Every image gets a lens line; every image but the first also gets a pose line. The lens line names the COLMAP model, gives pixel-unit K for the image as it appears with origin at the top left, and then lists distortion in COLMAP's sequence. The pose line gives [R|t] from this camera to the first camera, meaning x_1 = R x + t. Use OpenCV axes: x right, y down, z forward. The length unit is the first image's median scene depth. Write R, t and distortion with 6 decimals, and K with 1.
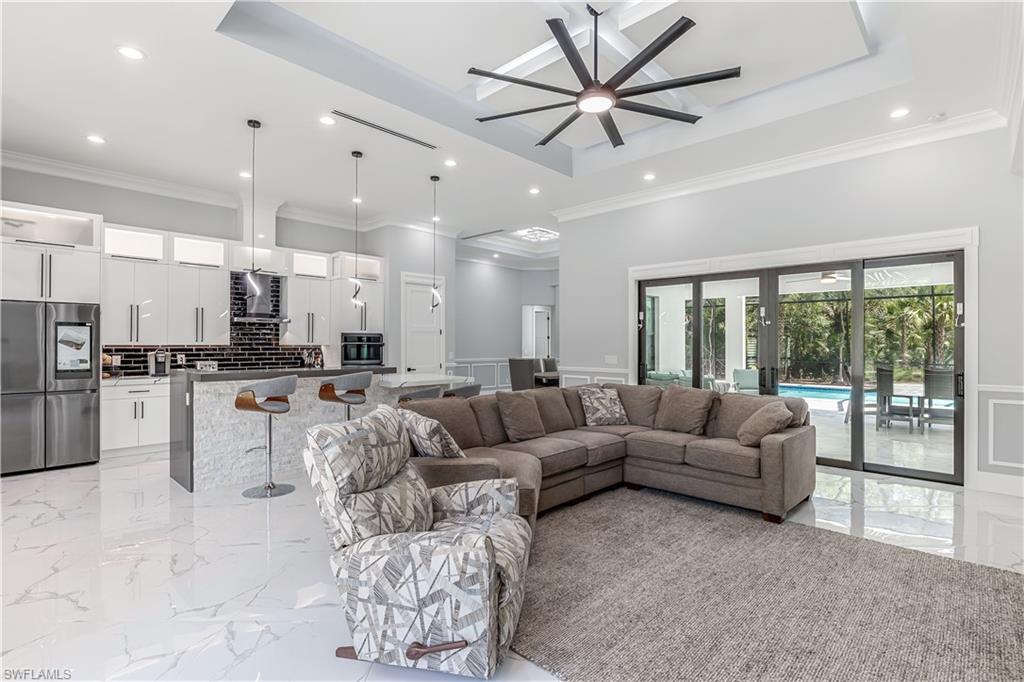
lens RADIAL K [[499.9, 0, 505.1], [0, 499.9, 343.7], [0, 0, 1]] dist [-0.003156, 0.000084]
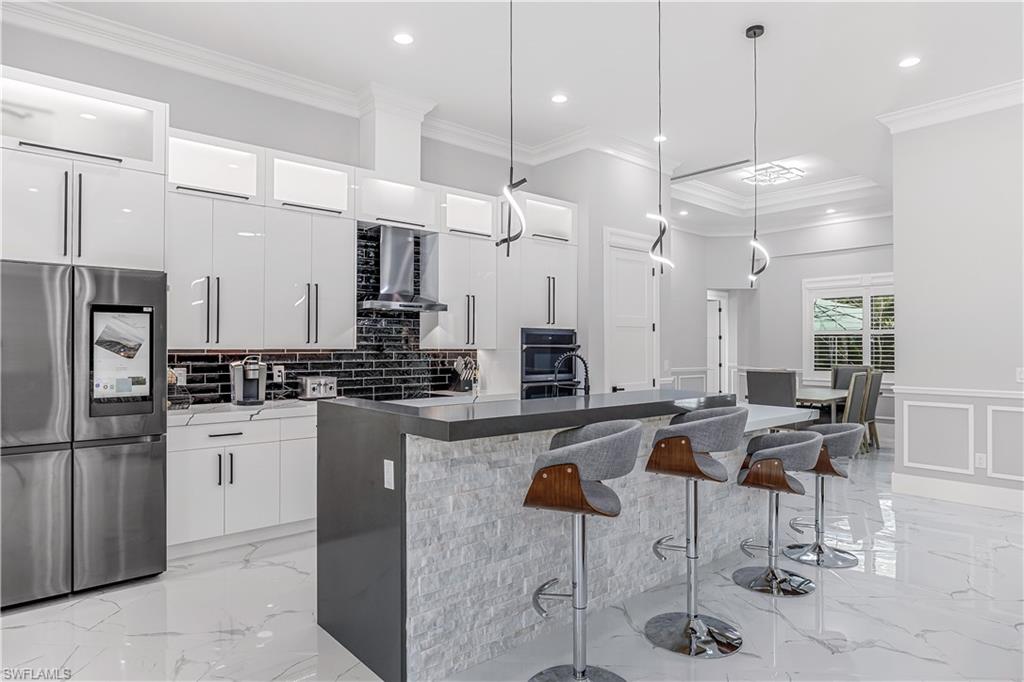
lens RADIAL K [[609.2, 0, 503.3], [0, 609.2, 343.6], [0, 0, 1]] dist [-0.007306, 0.000534]
pose [[0.996360, -0.000627, -0.085239, -0.351781], [0.000251, 0.999990, -0.004425, -0.000450], [0.085241, 0.004388, 0.996351, 0.343255]]
